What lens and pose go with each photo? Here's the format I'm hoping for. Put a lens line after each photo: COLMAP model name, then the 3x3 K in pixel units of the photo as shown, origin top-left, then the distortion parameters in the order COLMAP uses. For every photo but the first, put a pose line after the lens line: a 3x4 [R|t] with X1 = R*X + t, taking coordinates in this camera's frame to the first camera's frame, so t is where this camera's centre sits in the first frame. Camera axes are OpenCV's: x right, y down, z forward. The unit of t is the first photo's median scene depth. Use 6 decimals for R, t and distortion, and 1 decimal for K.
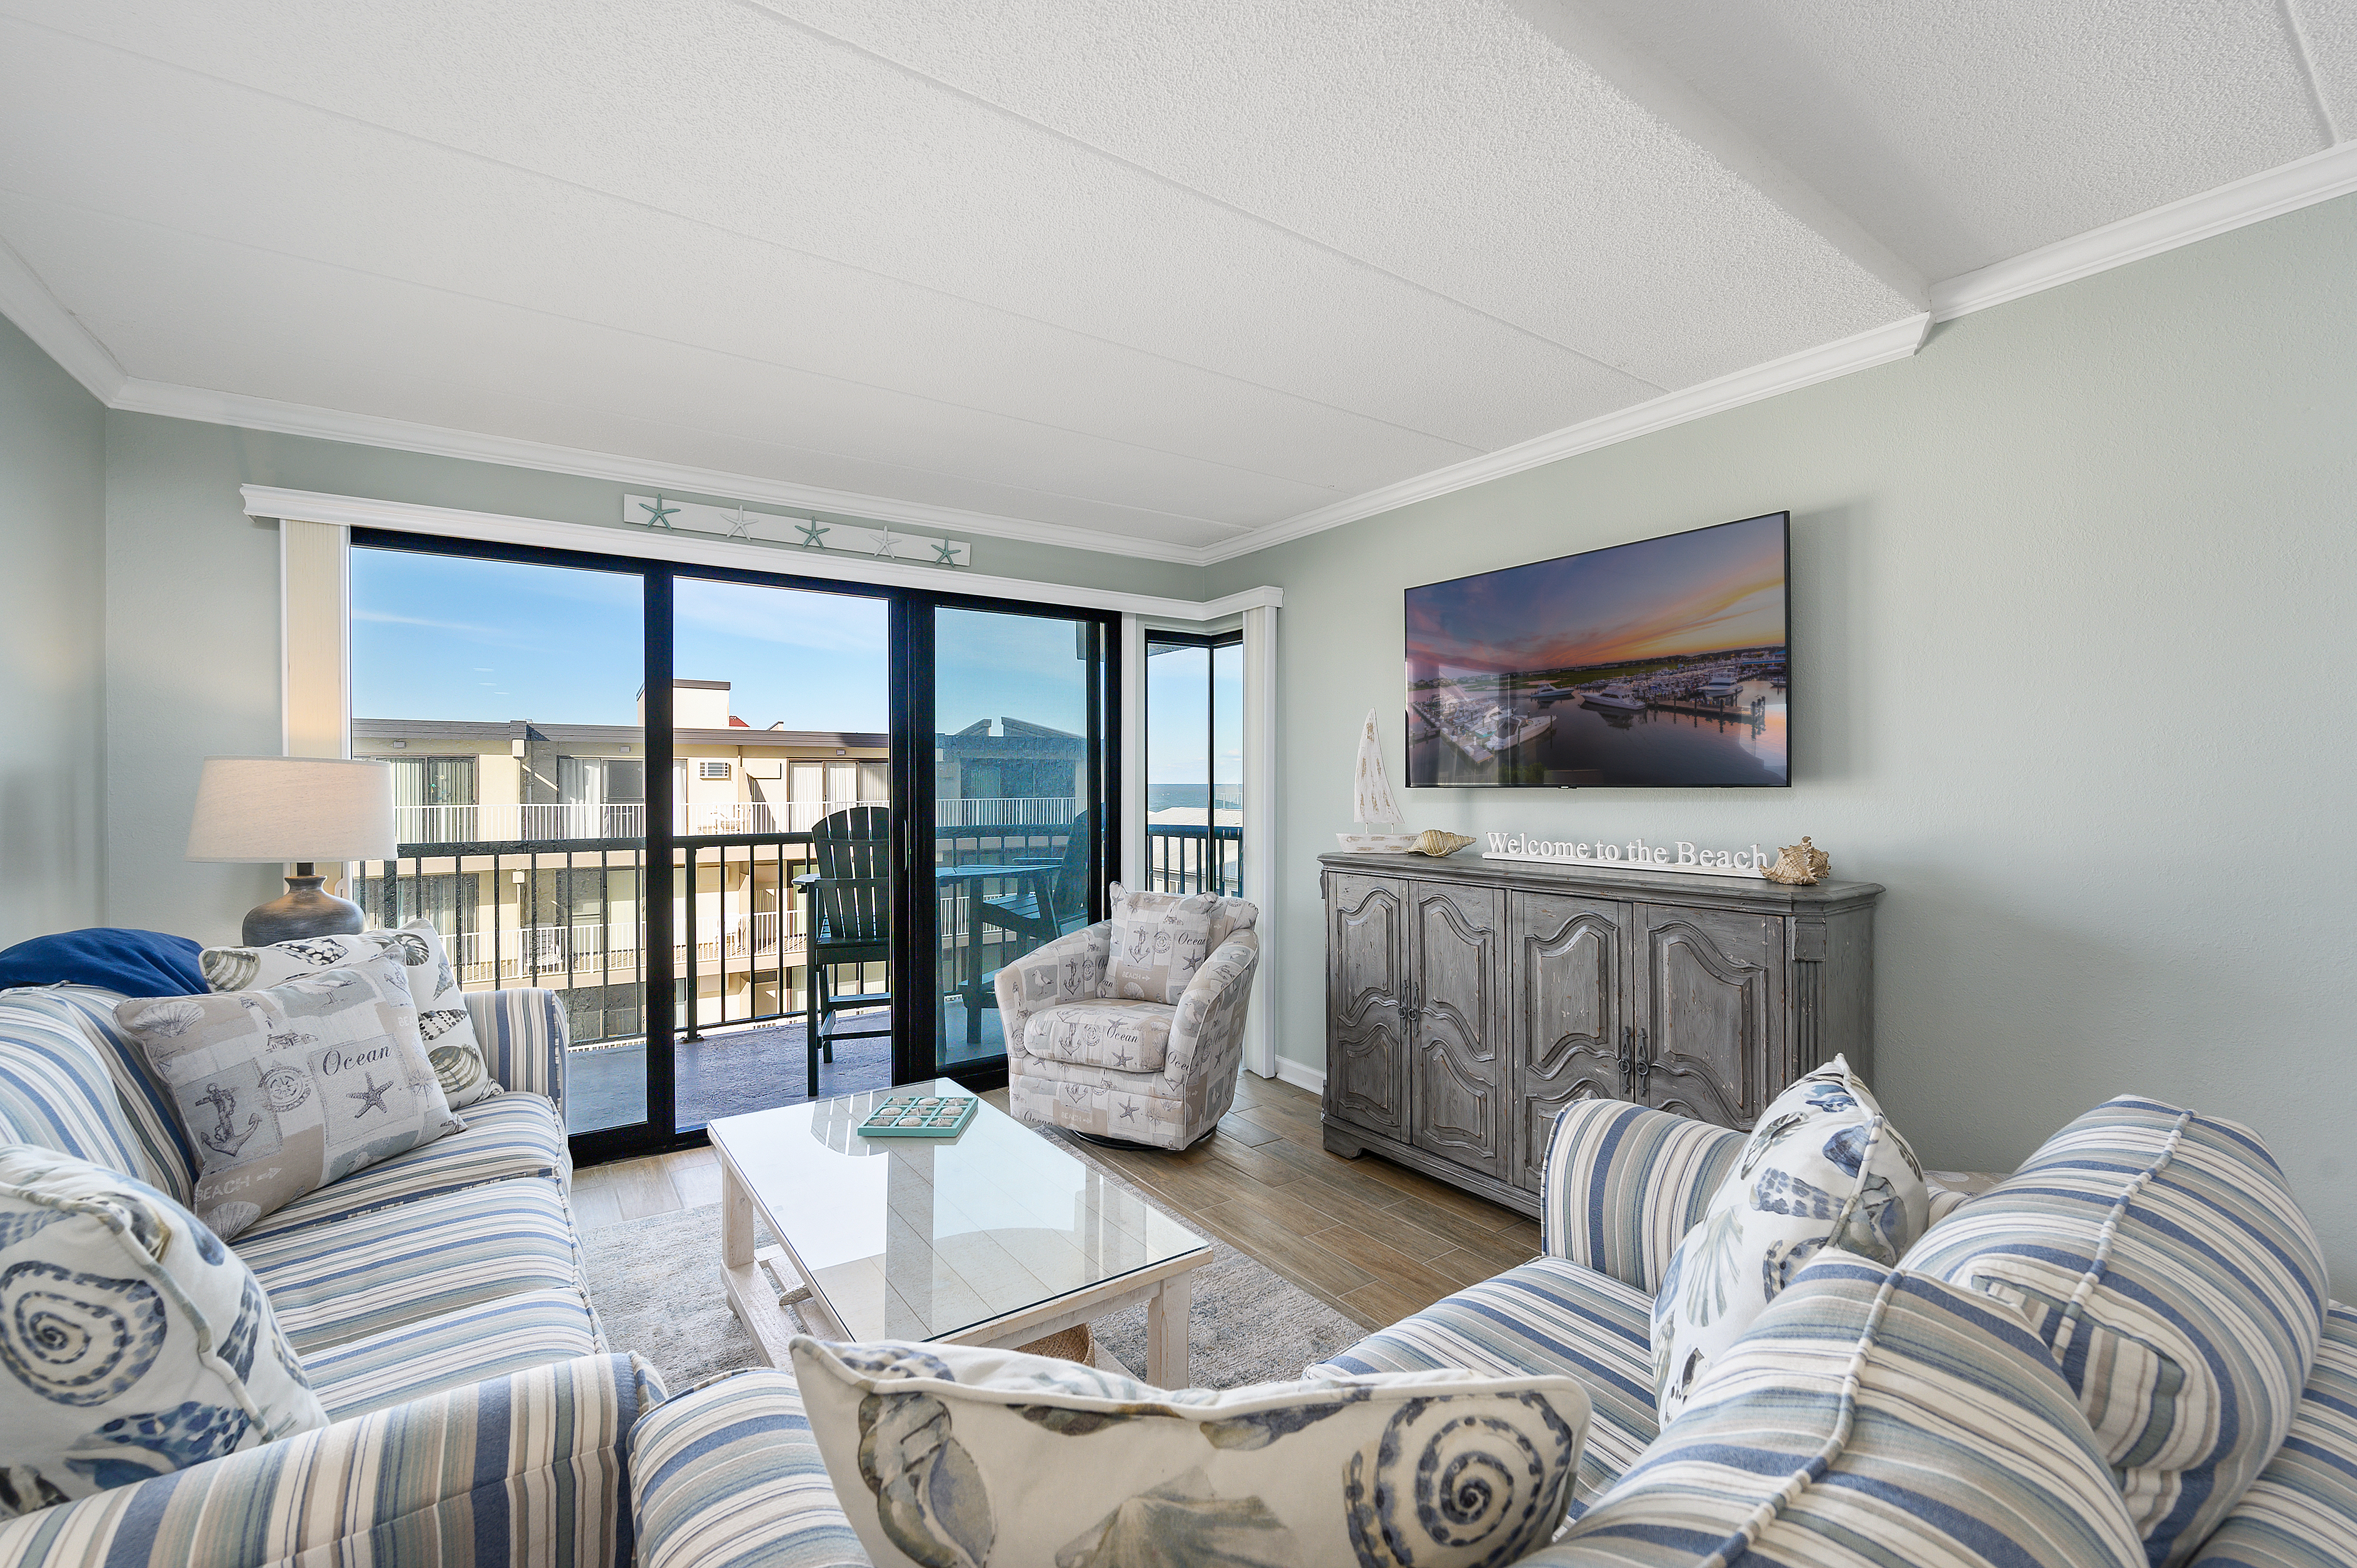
lens RADIAL K [[974.6, 0, 1186.6], [0, 974.6, 782.9], [0, 0, 1]] dist [-0.006606, 0.001344]
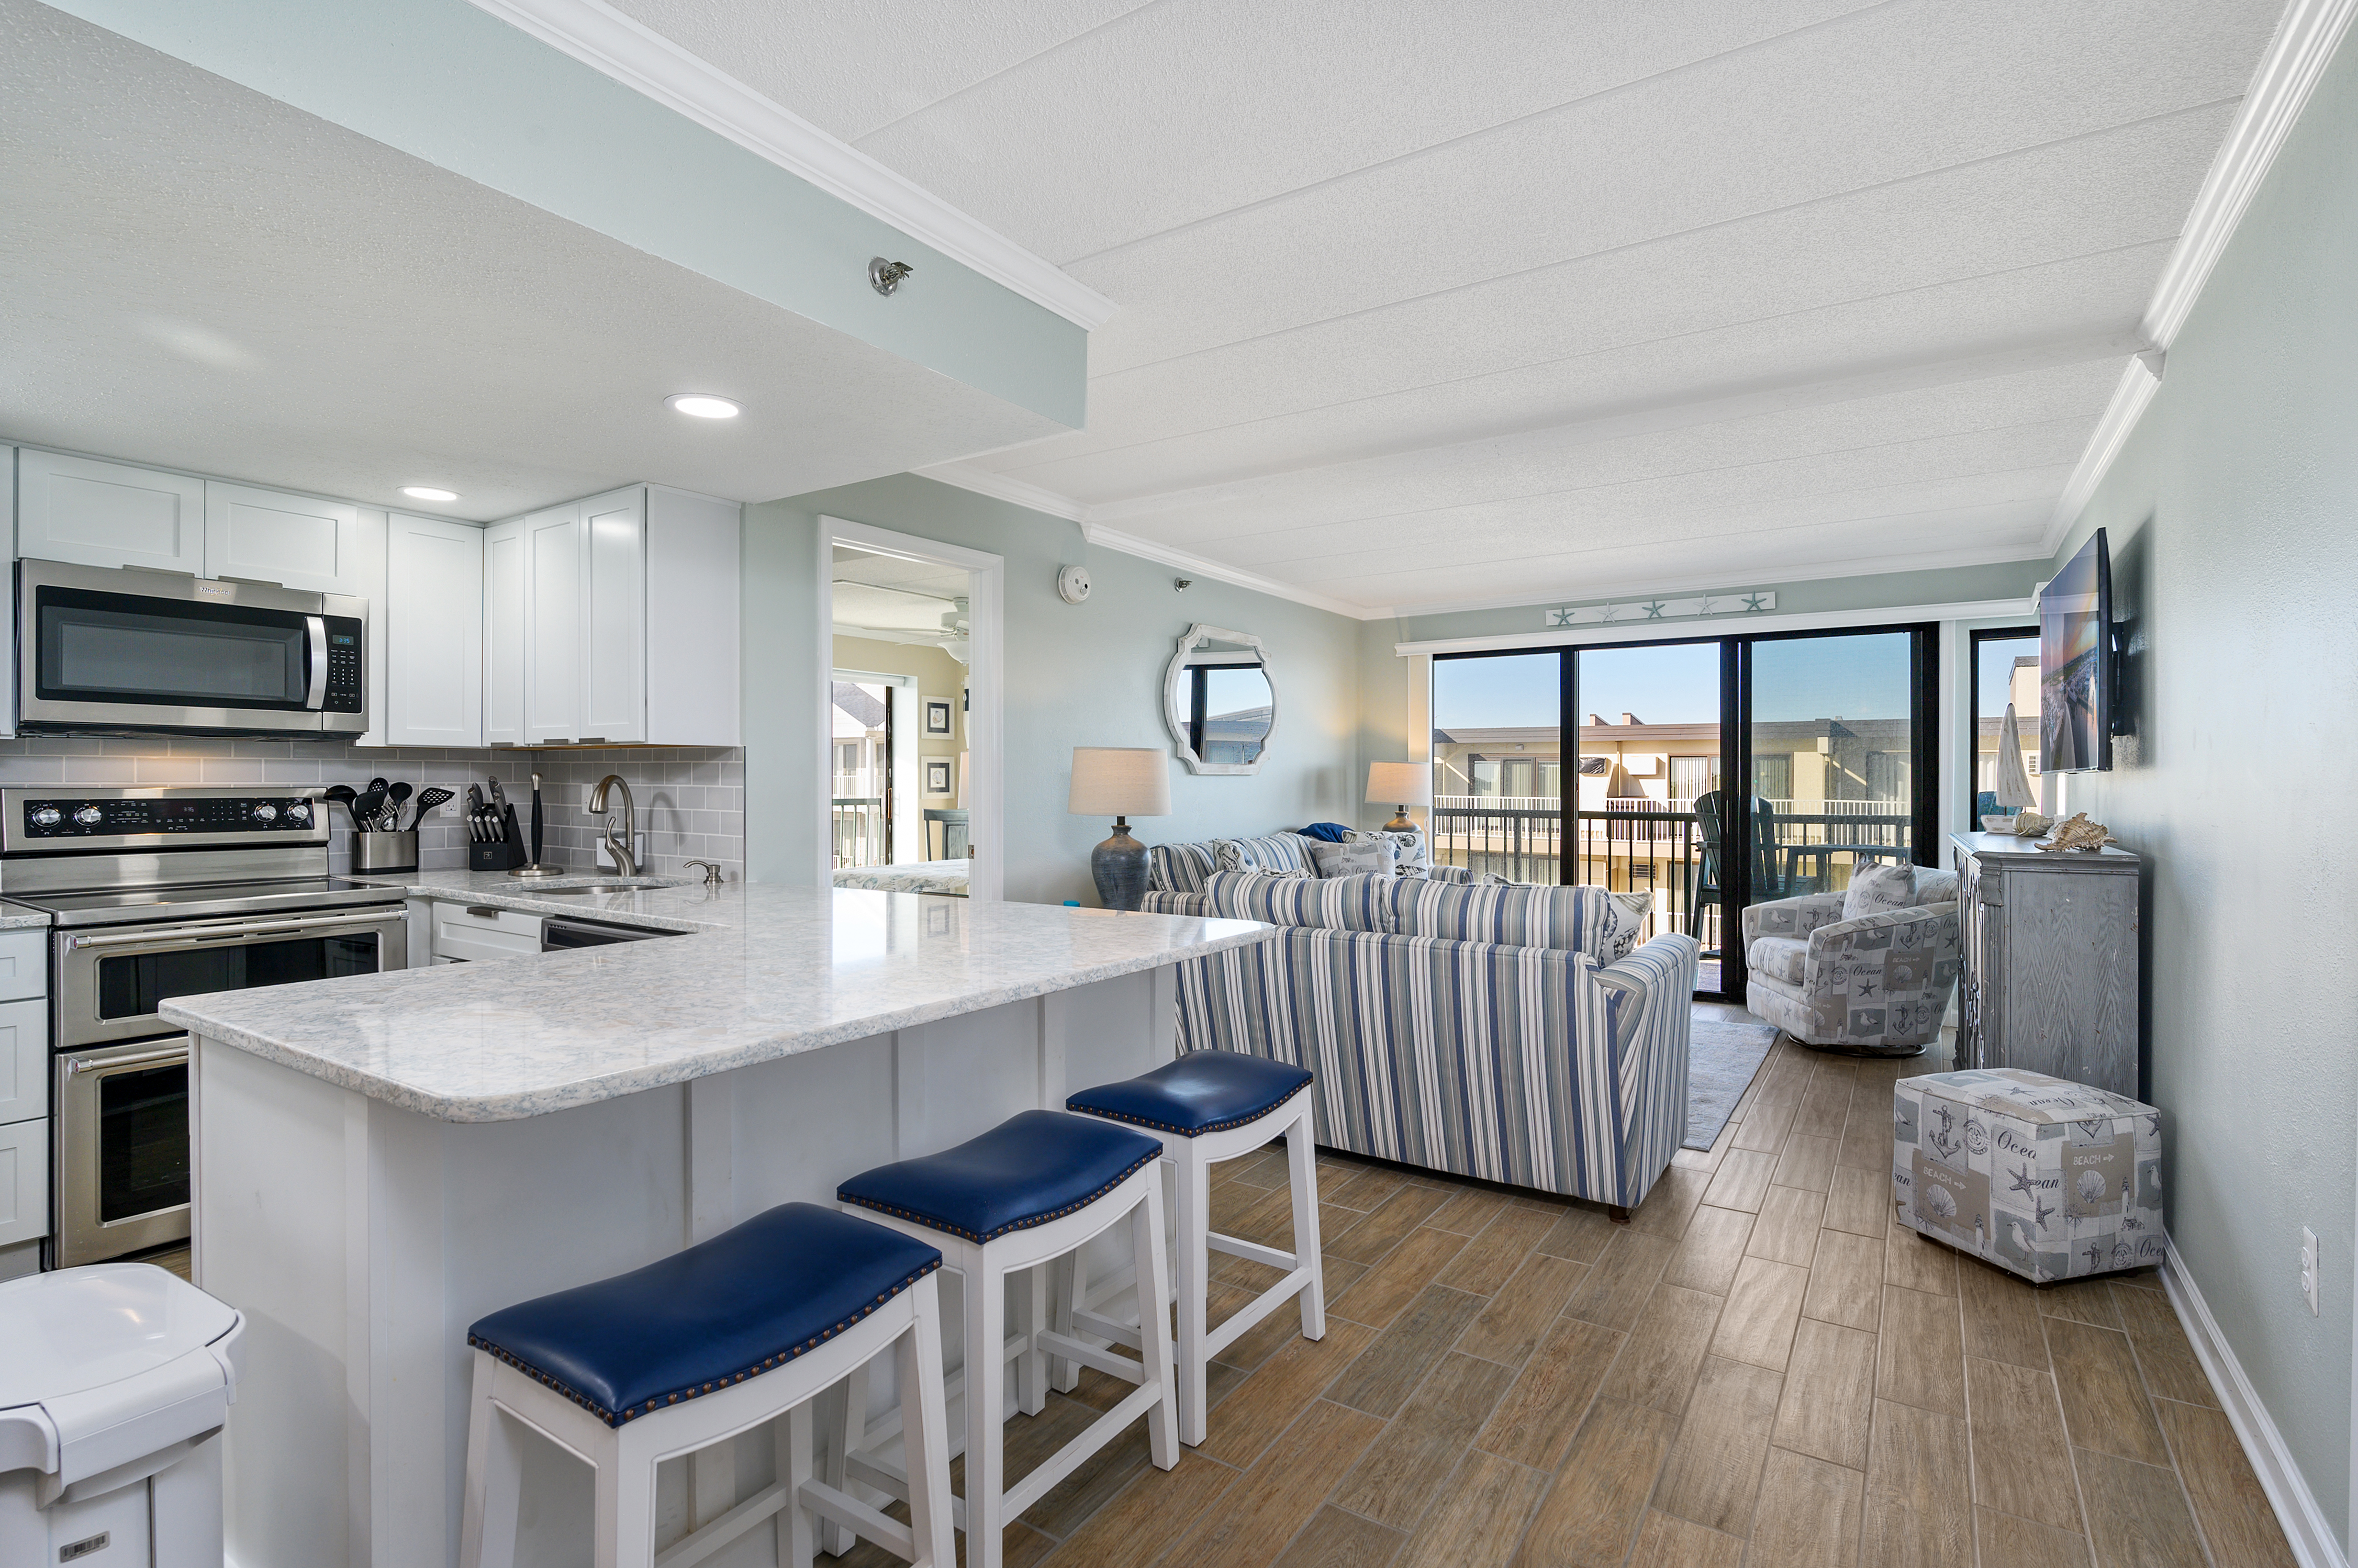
lens RADIAL K [[1101.1, 0, 1178.4], [0, 1101.1, 784.8], [0, 0, 1]] dist [-0.016051, 0.004854]
pose [[0.360314, 0.007948, -0.932797, 1.153158], [-0.004436, 0.999967, 0.006807, 0.013102], [0.932821, 0.001685, 0.360337, -0.385856]]
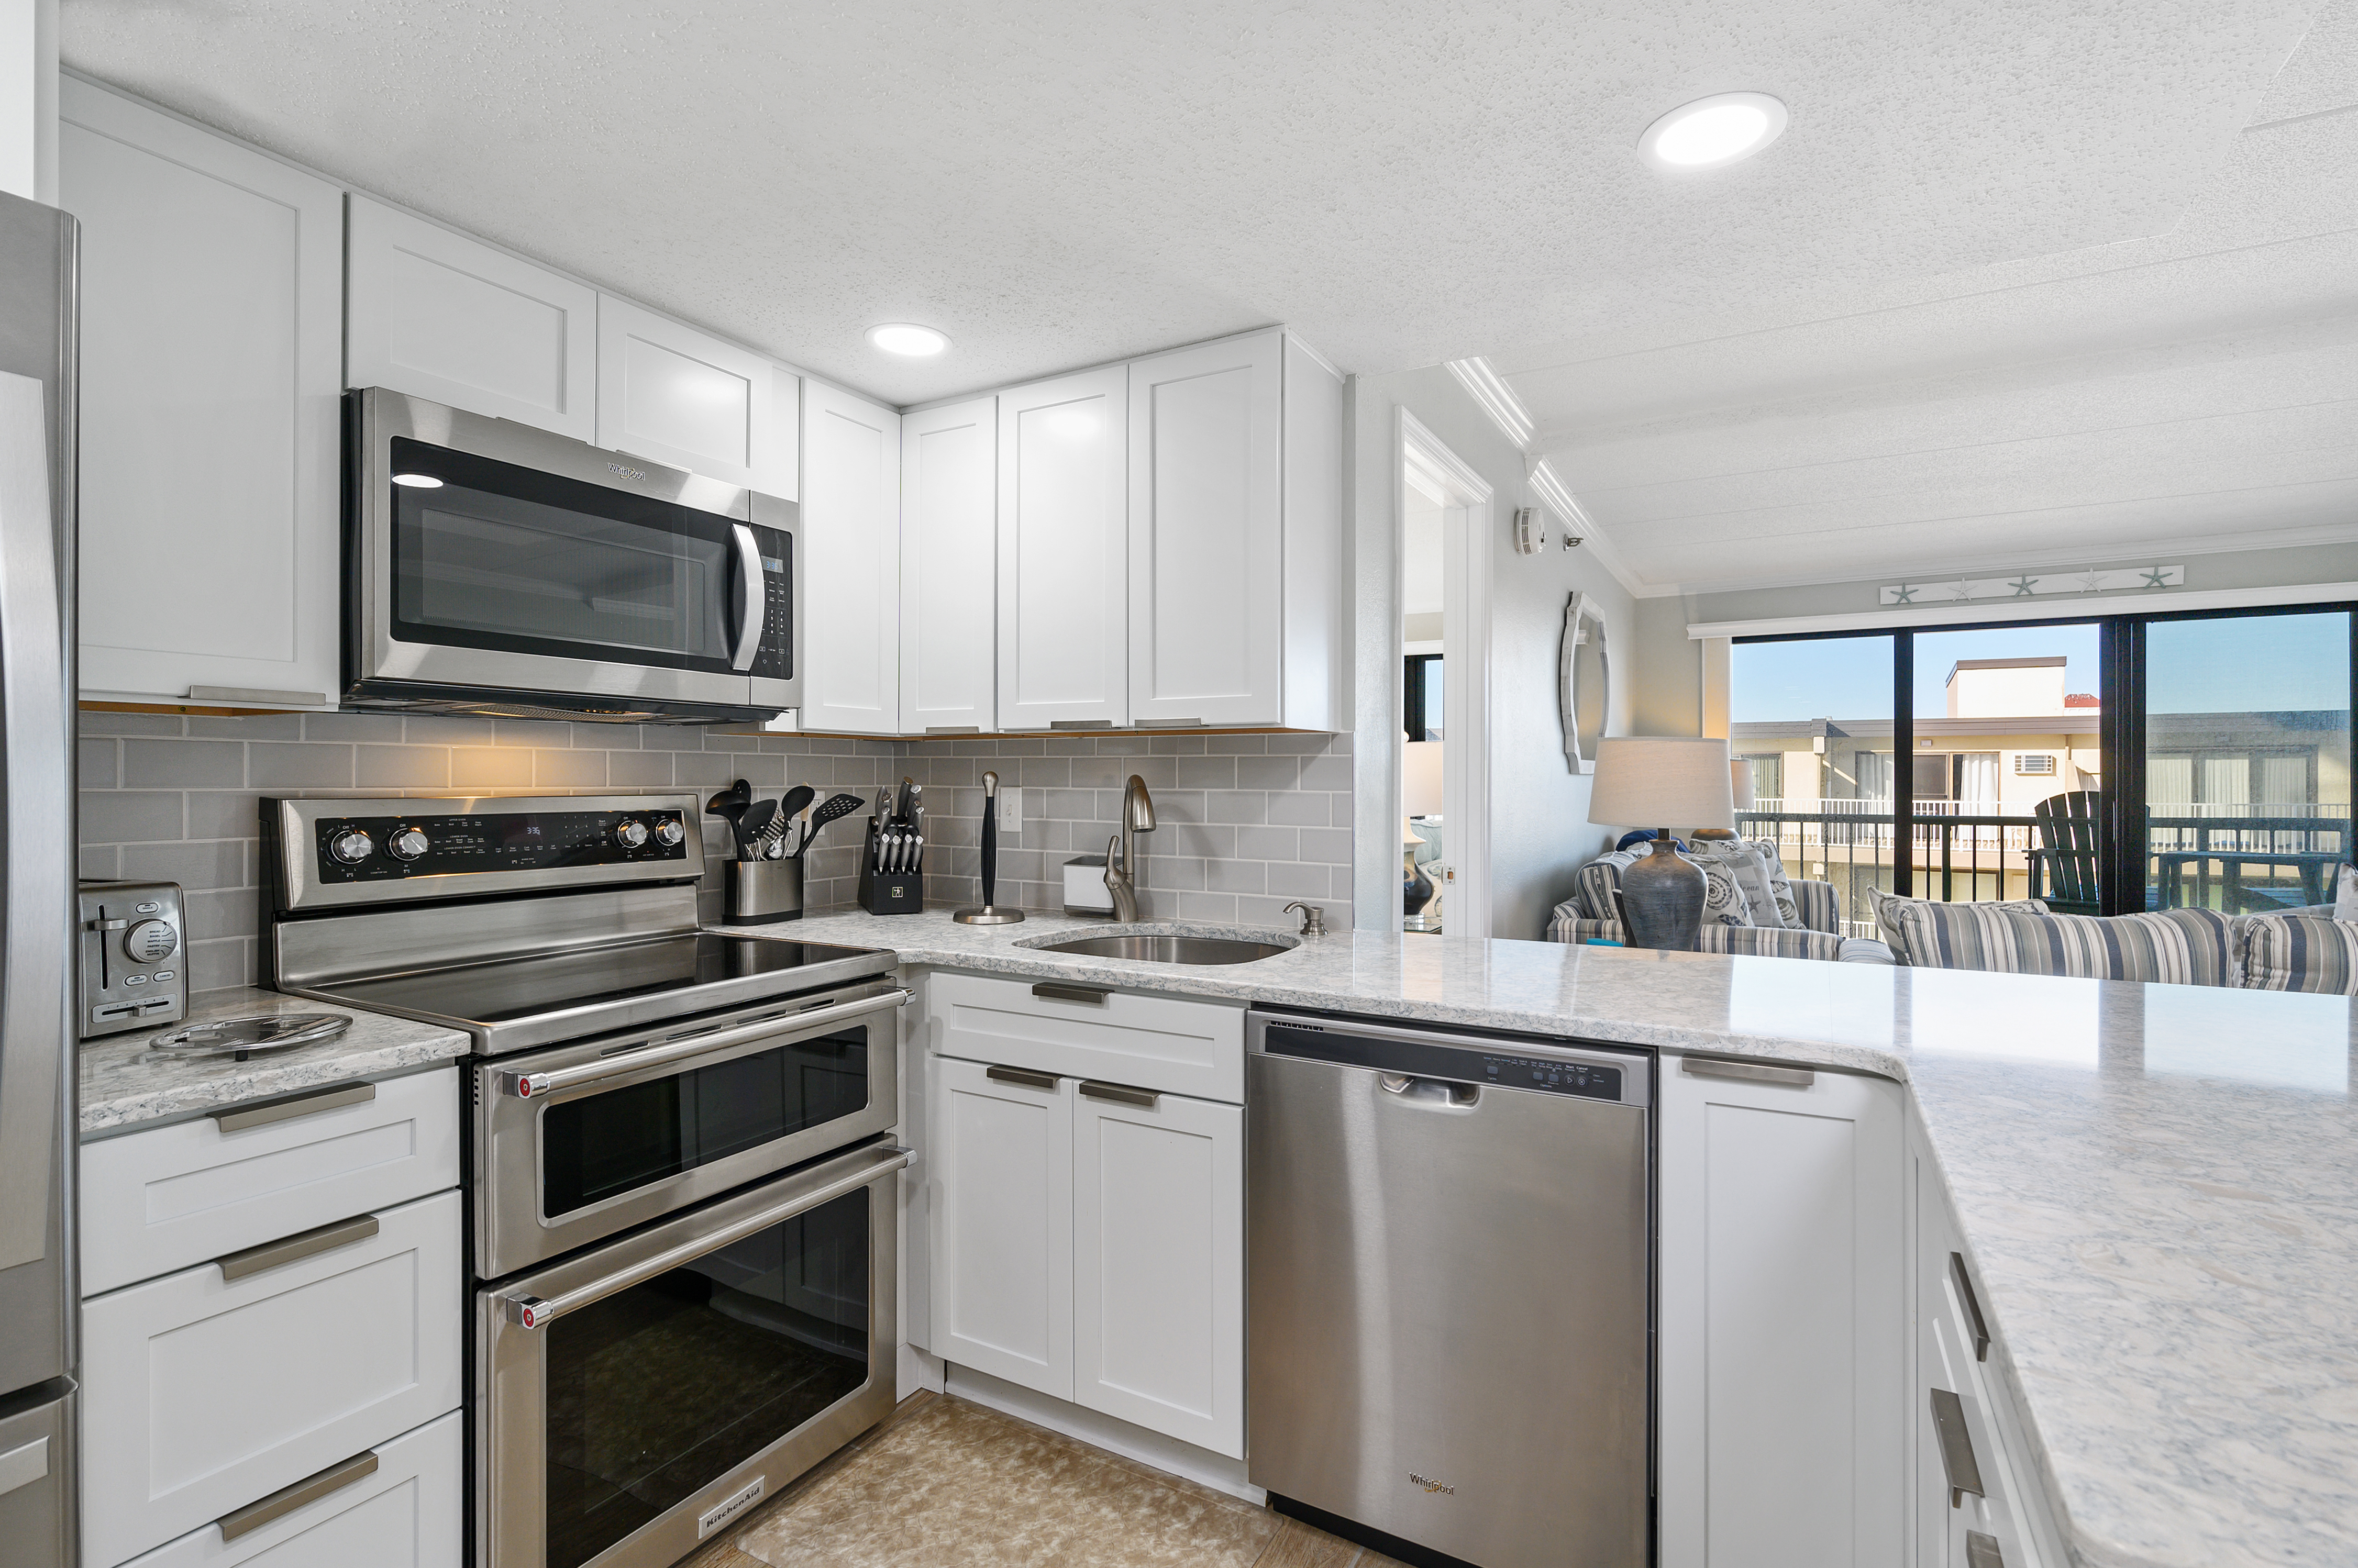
lens RADIAL K [[1101.1, 0, 1185.7], [0, 1101.1, 780.6], [0, 0, 1]] dist [-0.016051, 0.004854]
pose [[0.429389, 0.003756, -0.903112, 0.580643], [-0.003341, 0.999991, 0.002571, 0.015219], [0.903113, 0.001914, 0.429398, -0.832804]]
